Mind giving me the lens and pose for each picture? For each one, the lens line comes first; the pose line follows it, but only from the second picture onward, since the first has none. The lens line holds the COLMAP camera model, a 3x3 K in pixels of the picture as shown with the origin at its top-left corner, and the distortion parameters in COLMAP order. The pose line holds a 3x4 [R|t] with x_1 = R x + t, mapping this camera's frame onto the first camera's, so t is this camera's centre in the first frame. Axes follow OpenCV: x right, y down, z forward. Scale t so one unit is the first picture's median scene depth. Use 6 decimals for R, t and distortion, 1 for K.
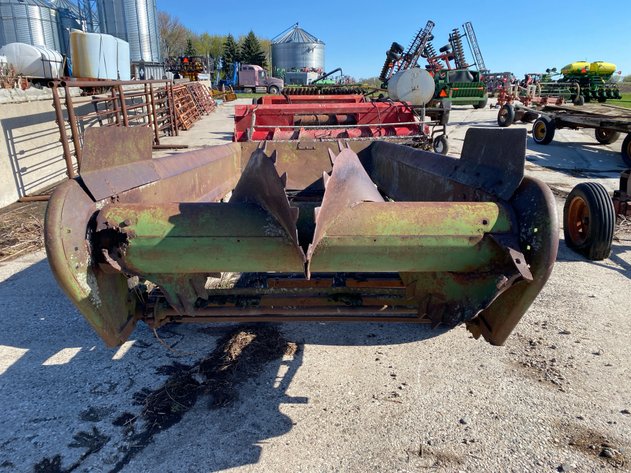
lens RADIAL K [[466.3, 0, 286.5], [0, 466.3, 235.8], [0, 0, 1]] dist [0.007182, -0.001077]
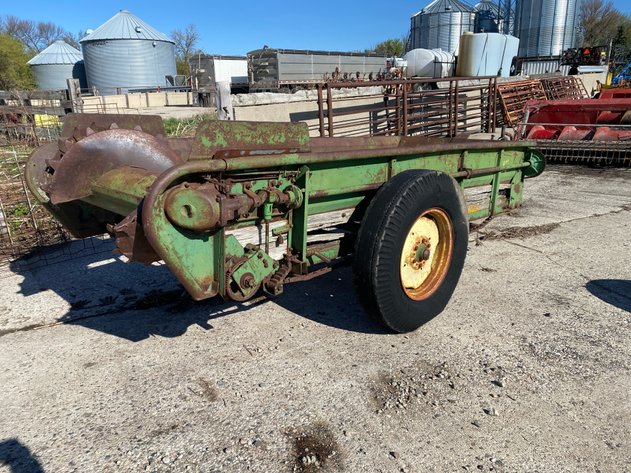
lens RADIAL K [[448.7, 0, 315.5], [0, 448.7, 236.5], [0, 0, 1]] dist [0.015810, -0.003567]
pose [[0.721568, 0.193105, -0.664868, 0.392343], [-0.180977, 0.979535, 0.088087, -0.024698], [0.668271, 0.056765, 0.741749, 0.092277]]
